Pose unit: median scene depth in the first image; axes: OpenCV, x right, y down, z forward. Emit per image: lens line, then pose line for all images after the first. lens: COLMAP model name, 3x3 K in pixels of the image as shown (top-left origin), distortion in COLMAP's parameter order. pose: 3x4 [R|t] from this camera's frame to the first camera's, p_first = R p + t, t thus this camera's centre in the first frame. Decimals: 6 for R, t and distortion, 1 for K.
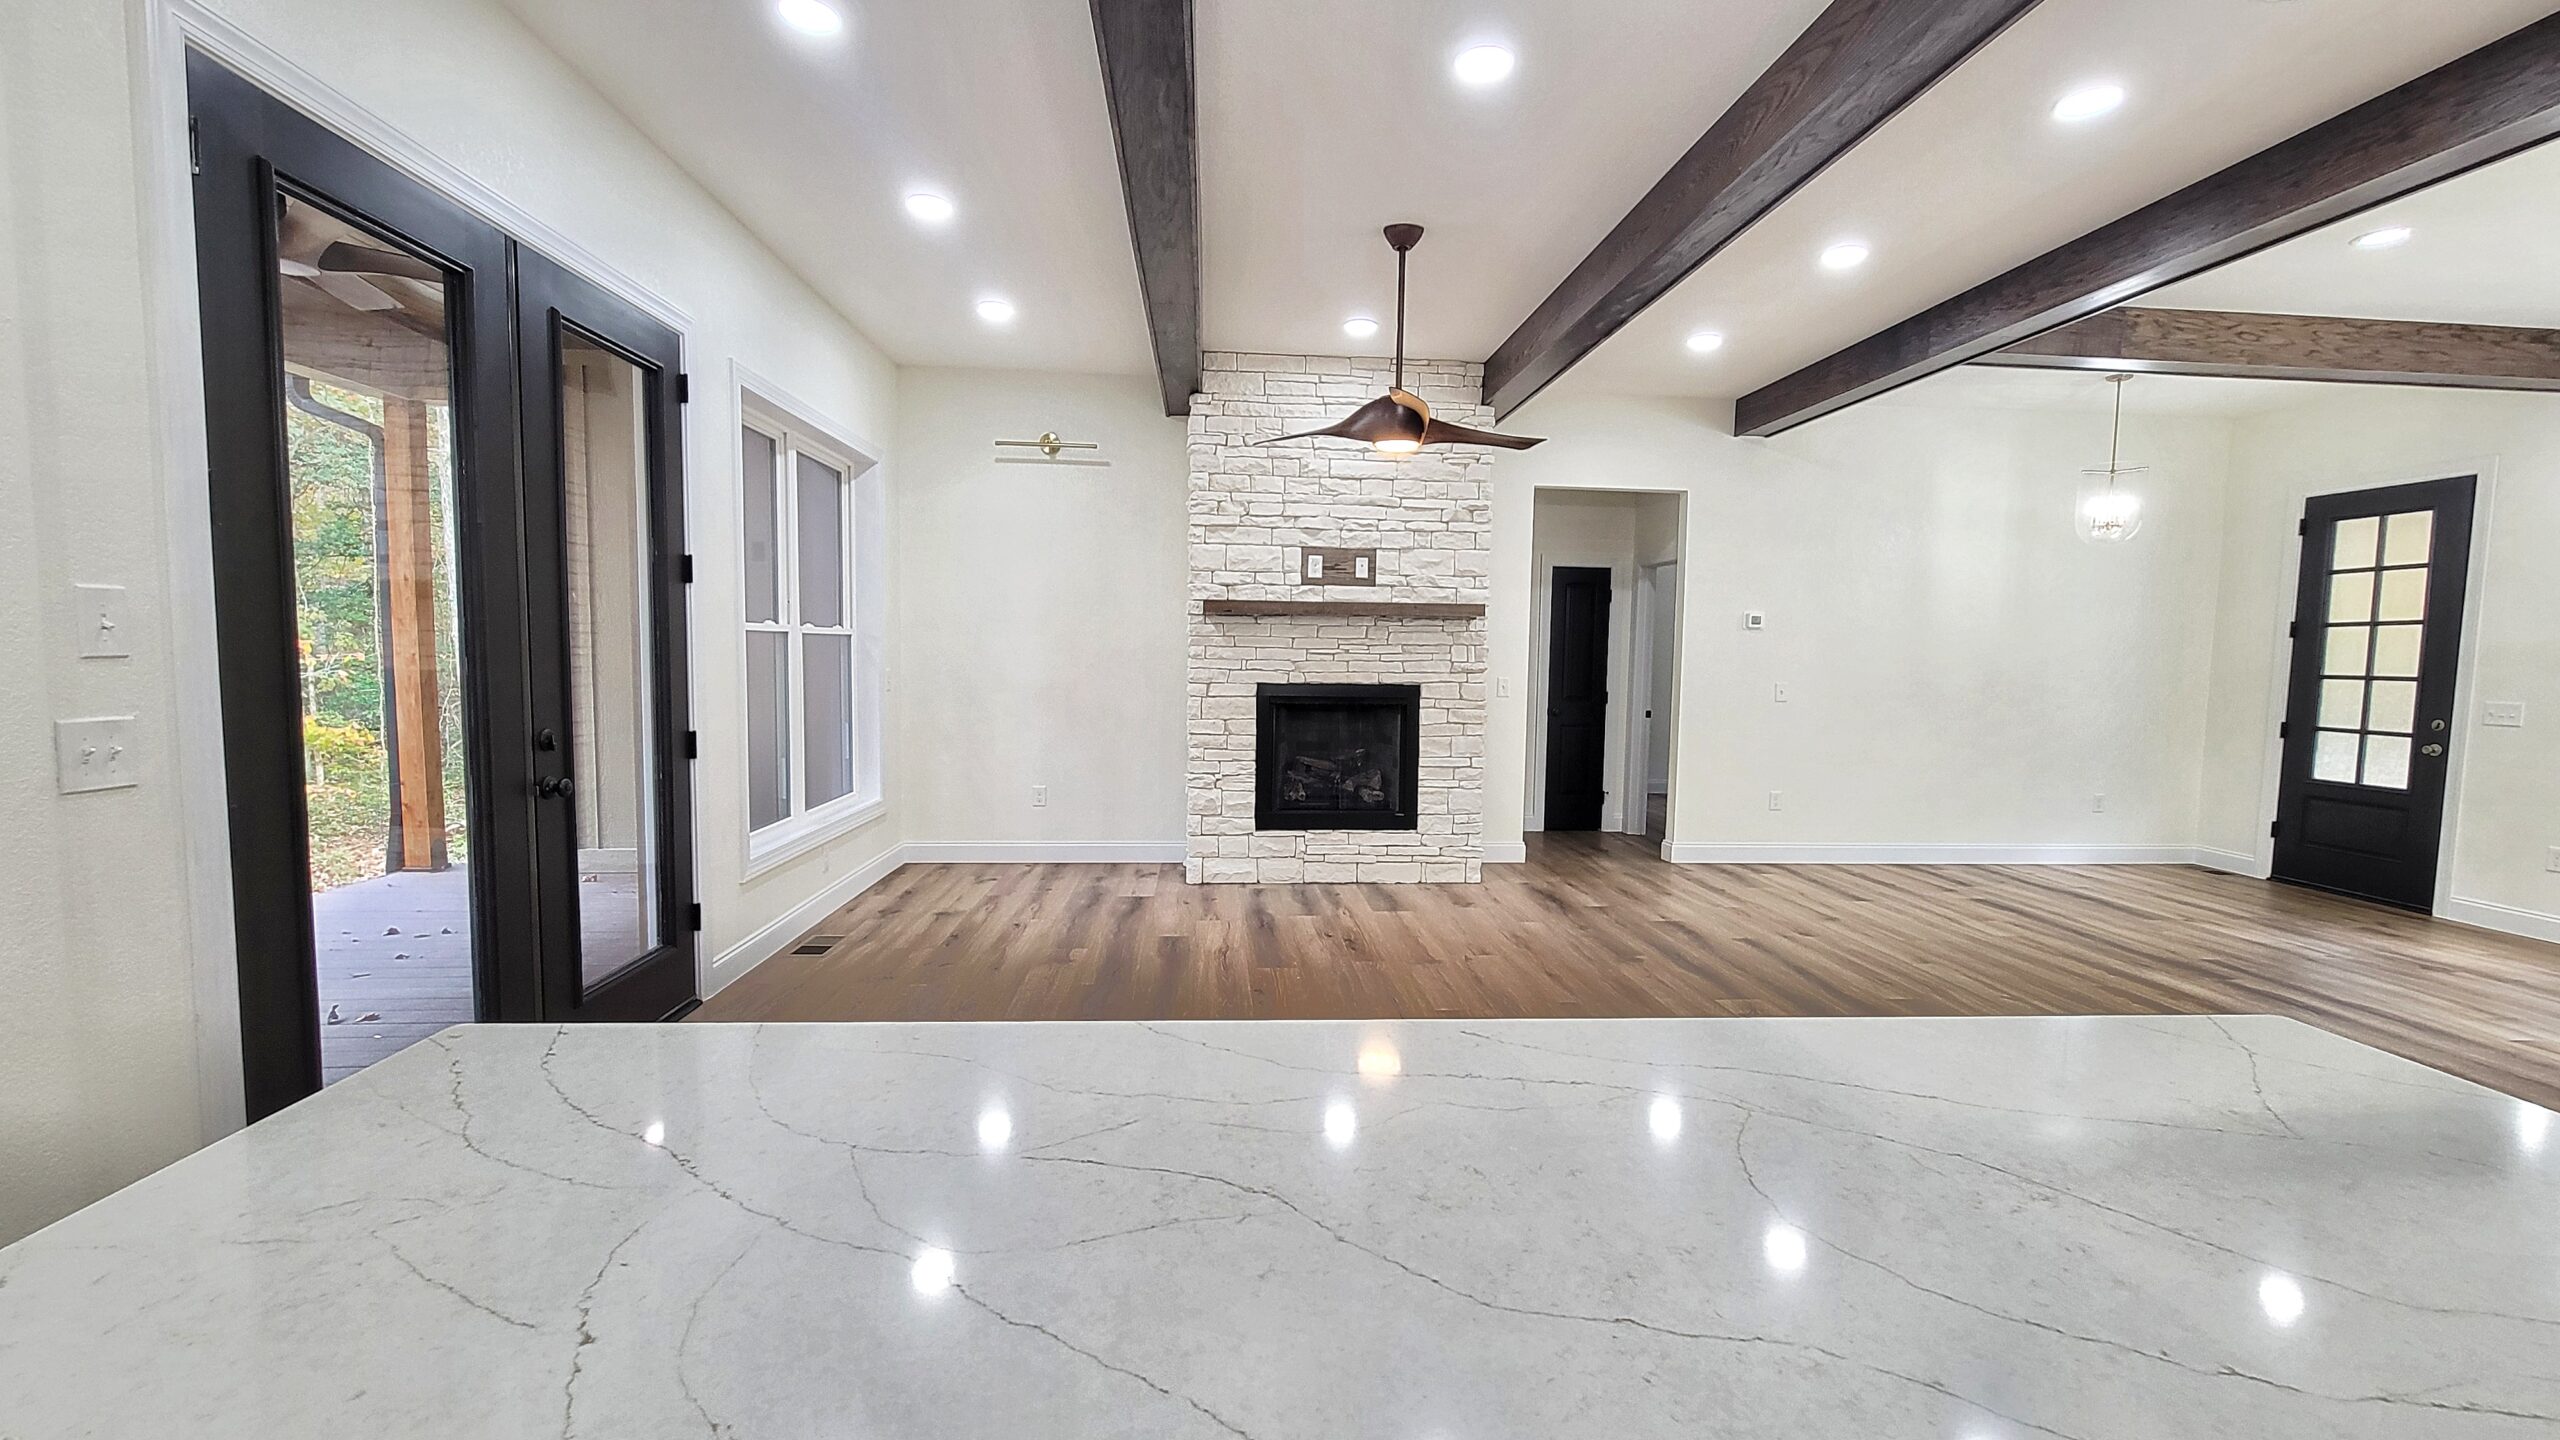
lens RADIAL K [[1049.7, 0, 1301.6], [0, 1049.7, 726.4], [0, 0, 1]] dist [-0.001205, -0.000224]
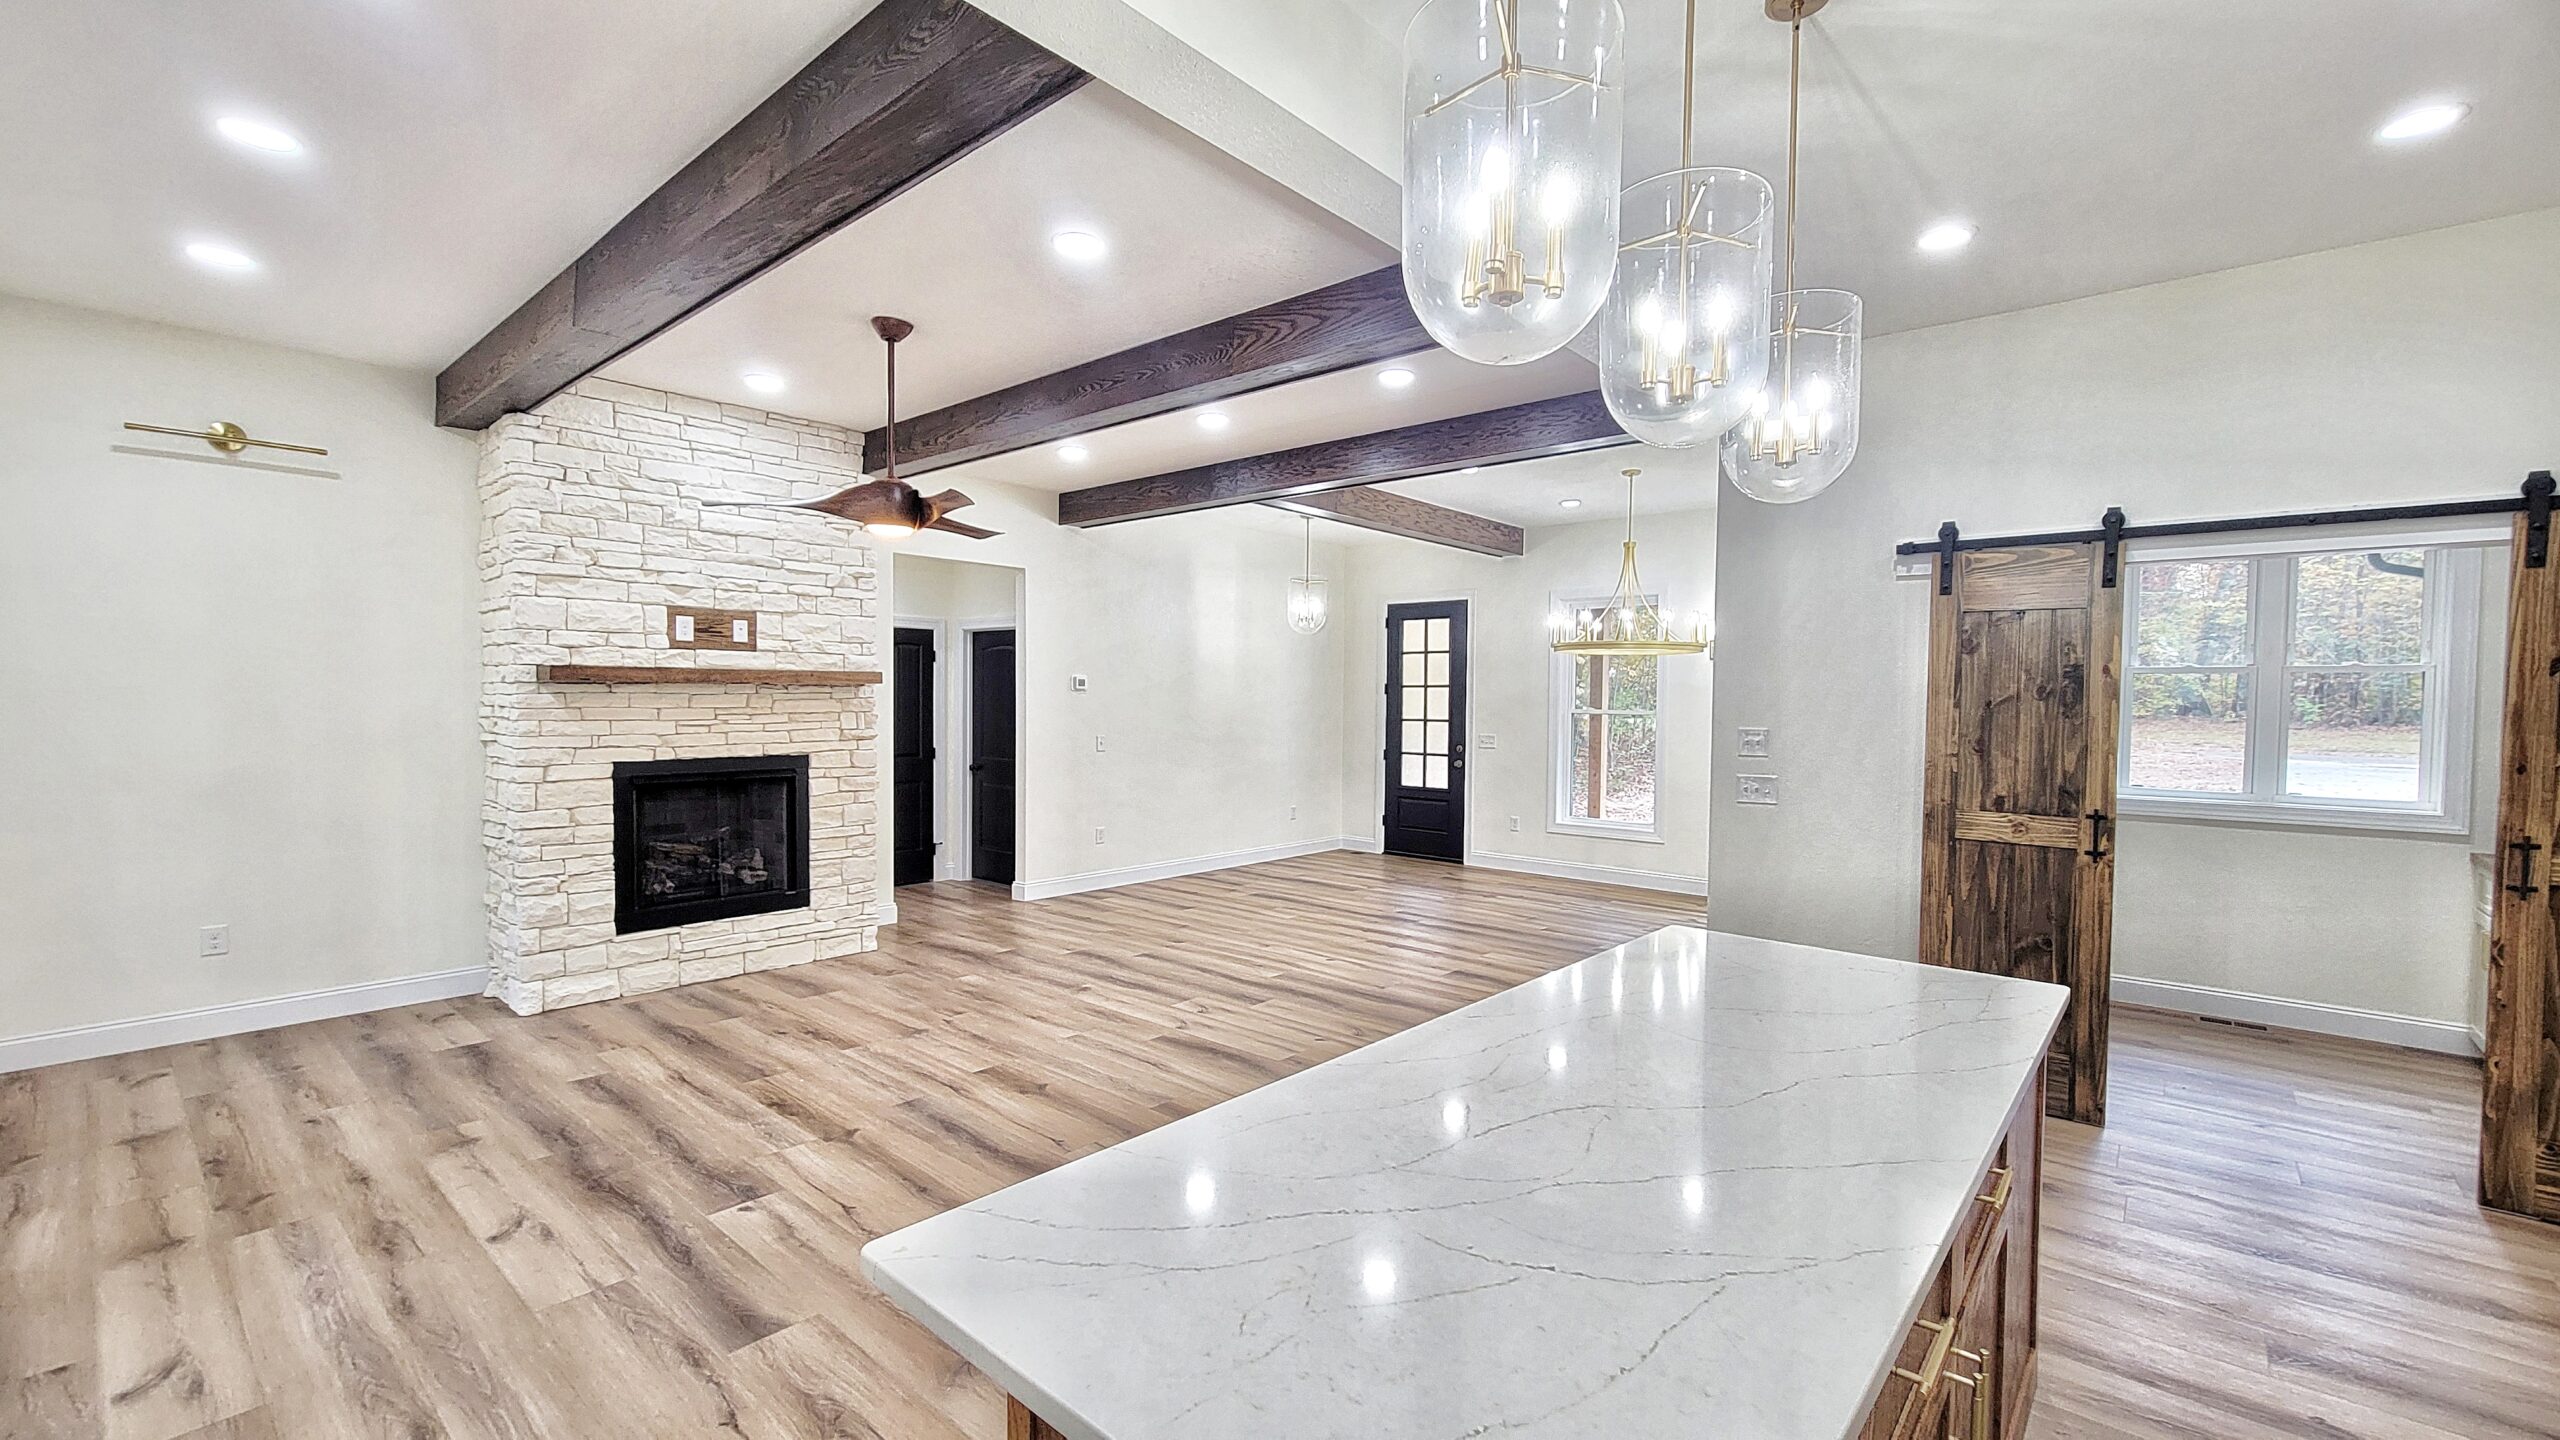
lens RADIAL K [[1041.1, 0, 1299.4], [0, 1041.1, 728.3], [0, 0, 1]] dist [-0.000146, -0.000250]
pose [[0.710286, -0.032061, 0.703182, -0.239250], [0.053562, 0.998528, -0.008576, -0.031542], [-0.701872, 0.043755, 0.710958, 0.008220]]
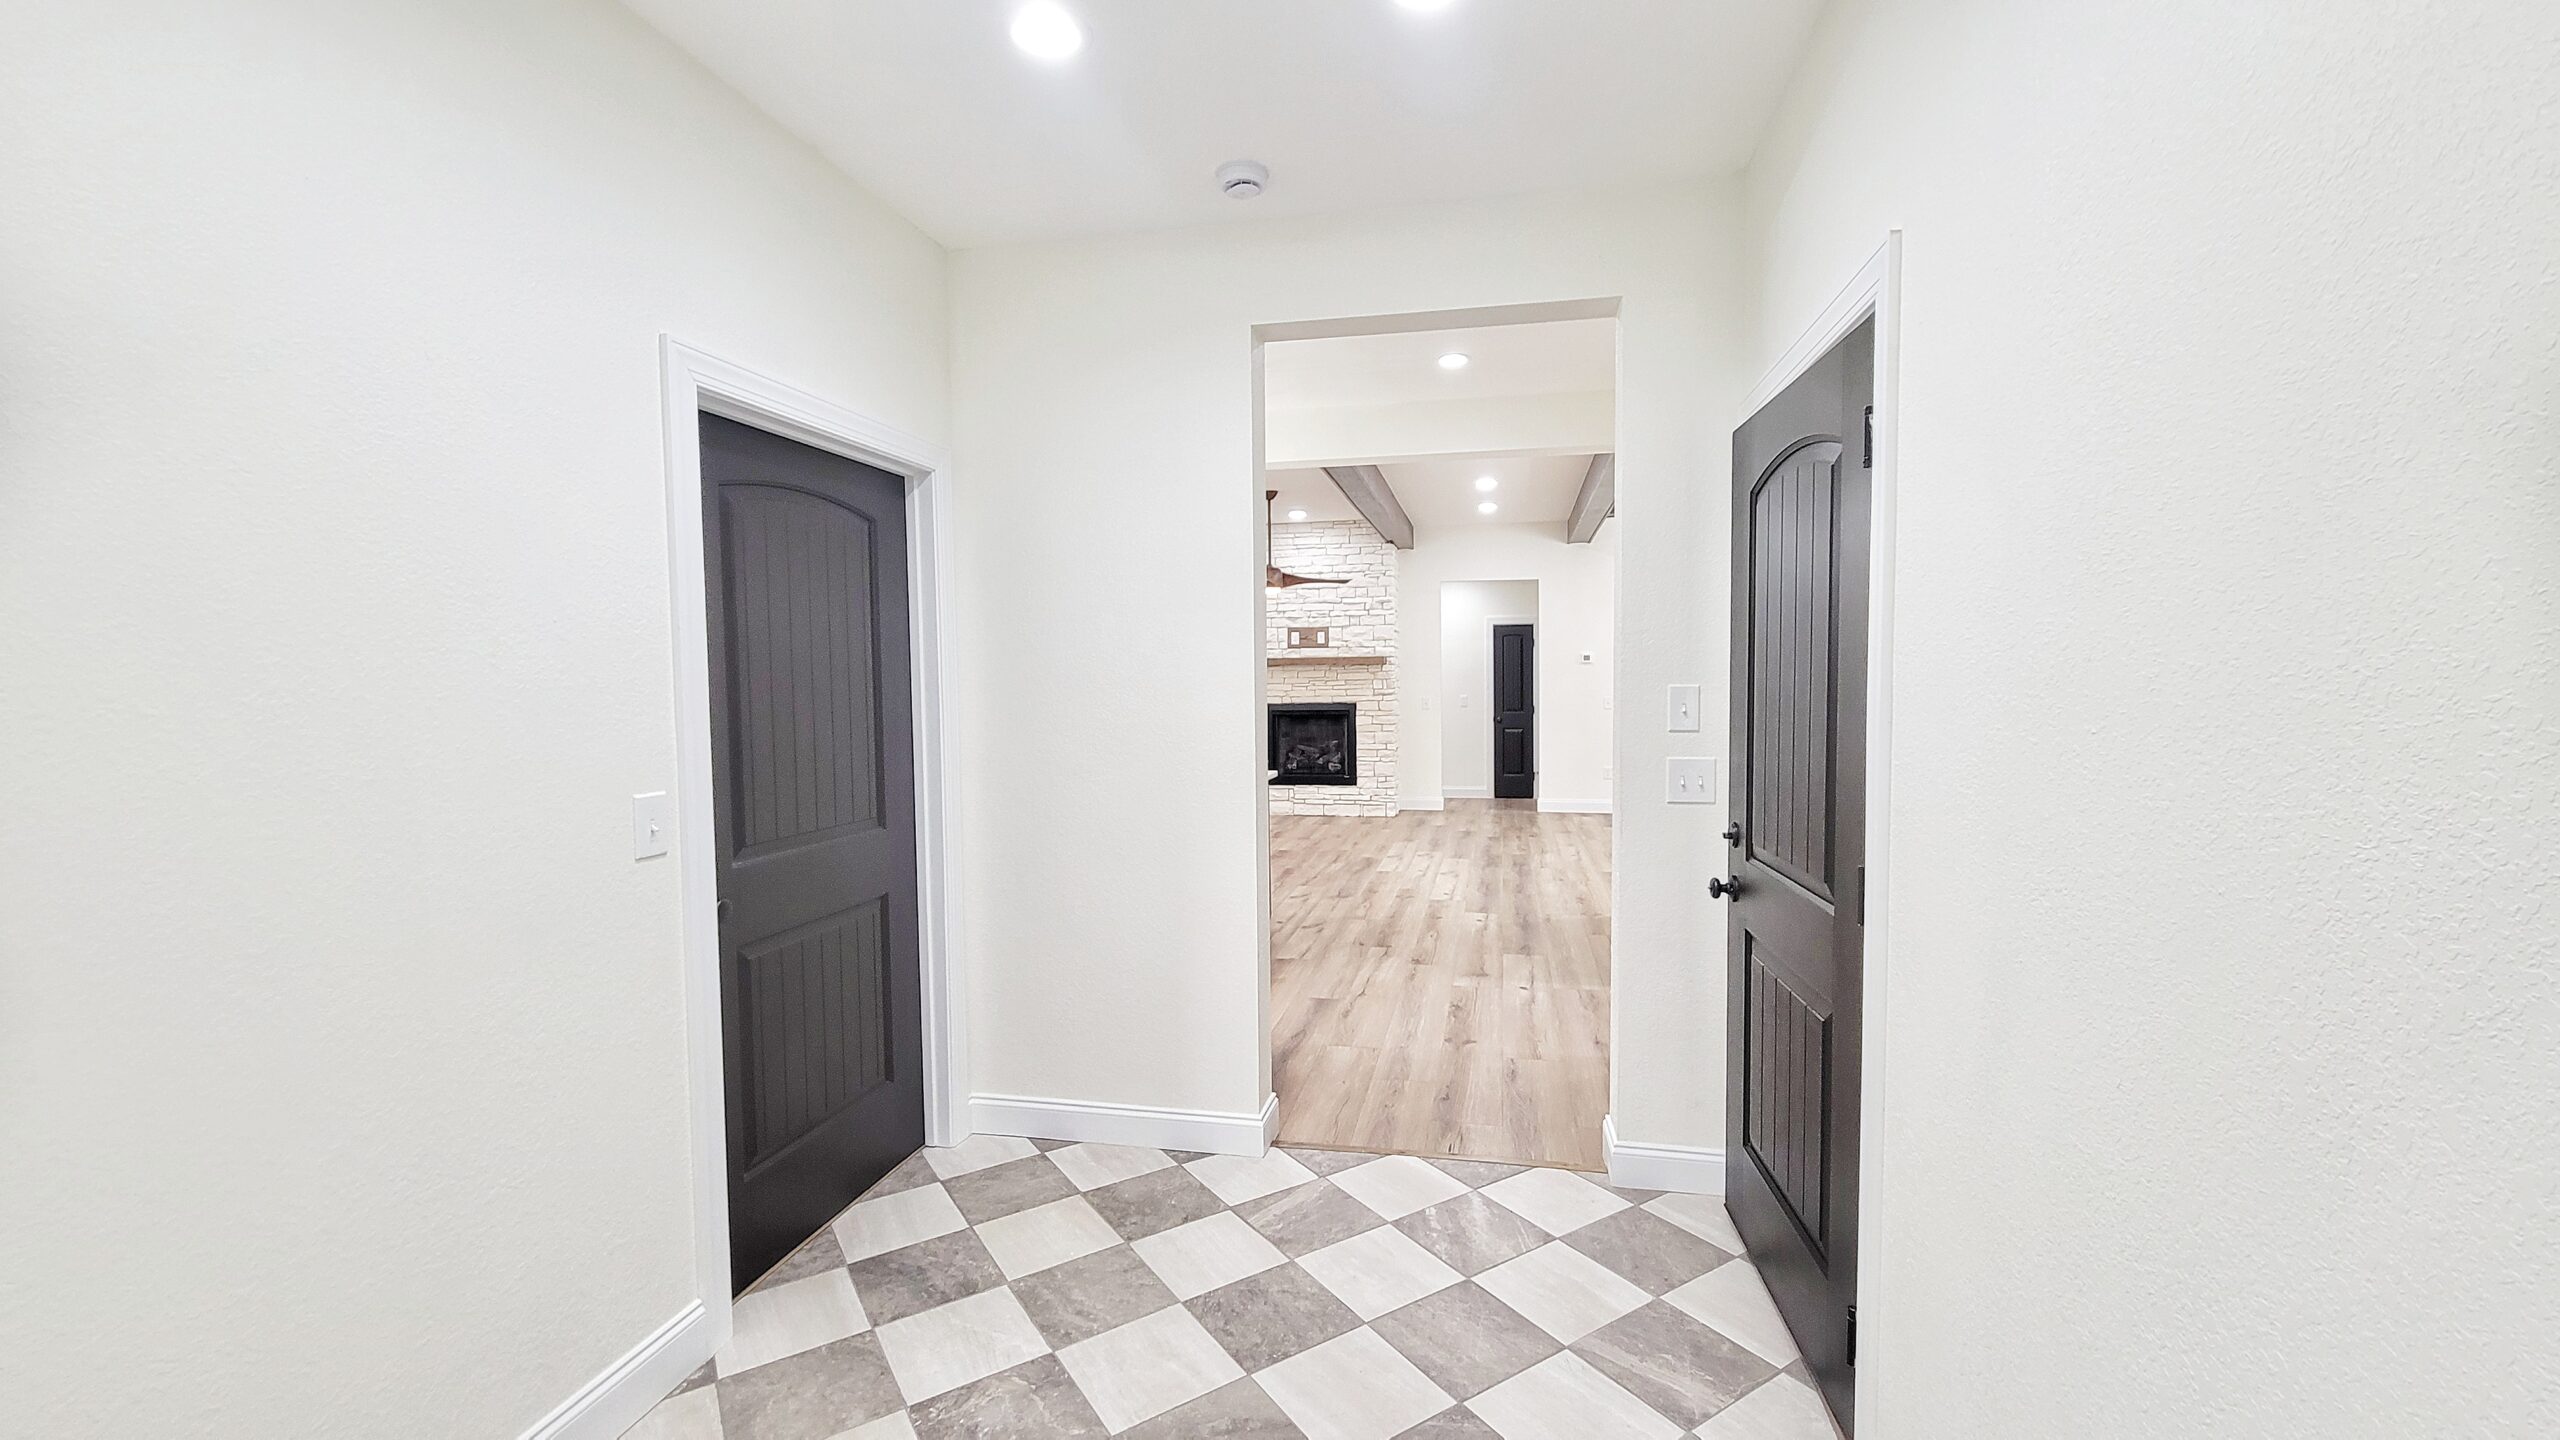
lens RADIAL K [[1041.1, 0, 1299.4], [0, 1041.1, 728.3], [0, 0, 1]] dist [-0.000146, -0.000250]
pose [[0.961041, -0.014897, -0.276004, 0.507402], [0.007674, 0.999600, -0.027232, 0.050708], [0.276299, 0.024053, 0.960771, -0.707327]]
